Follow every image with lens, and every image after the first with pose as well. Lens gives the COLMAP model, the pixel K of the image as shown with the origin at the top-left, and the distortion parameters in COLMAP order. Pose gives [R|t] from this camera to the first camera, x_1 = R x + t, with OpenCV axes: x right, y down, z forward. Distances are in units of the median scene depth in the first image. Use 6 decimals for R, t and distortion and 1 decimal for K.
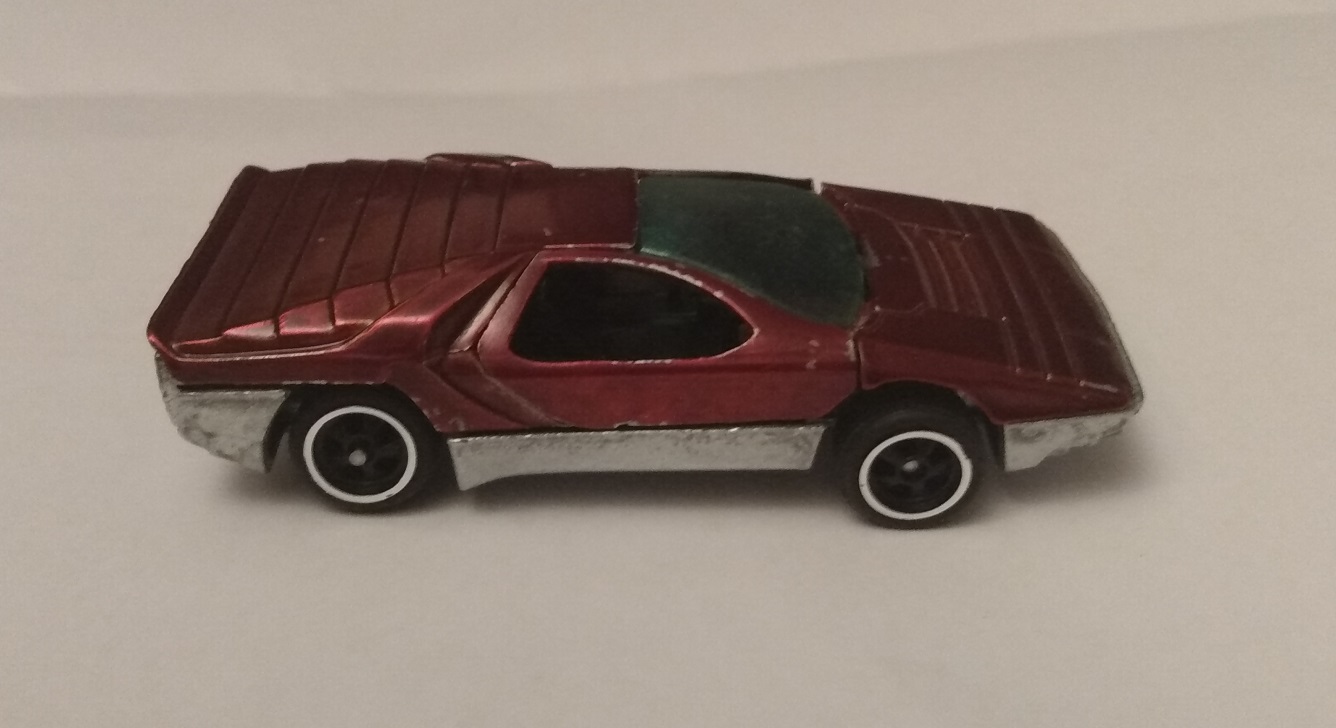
lens RADIAL K [[1436.5, 0, 643.7], [0, 1436.5, 303.8], [0, 0, 1]] dist [0.012504, 0.000000]
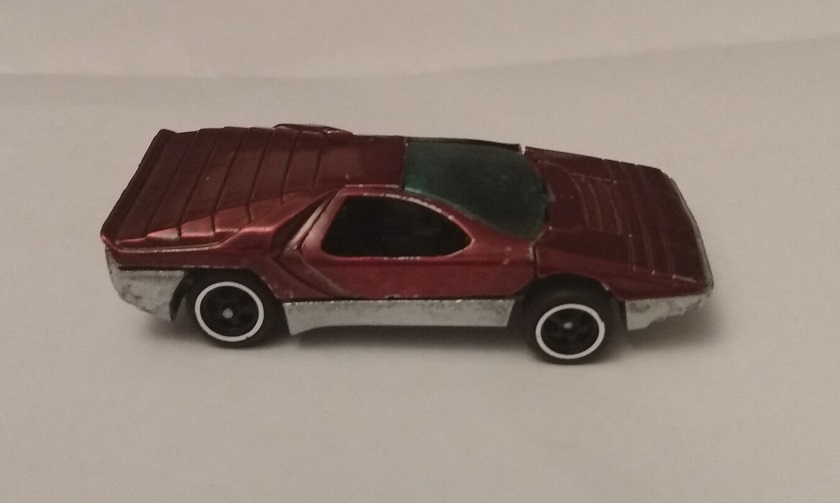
lens RADIAL K [[1045.1, 0, 428.8], [0, 1045.1, 248.3], [0, 0, 1]] dist [0.002426, 0.000000]
pose [[0.999692, 0.019922, -0.014822, 0.044799], [-0.019440, 0.999299, 0.031991, -0.008965], [0.015449, -0.031693, 0.999378, -0.178048]]
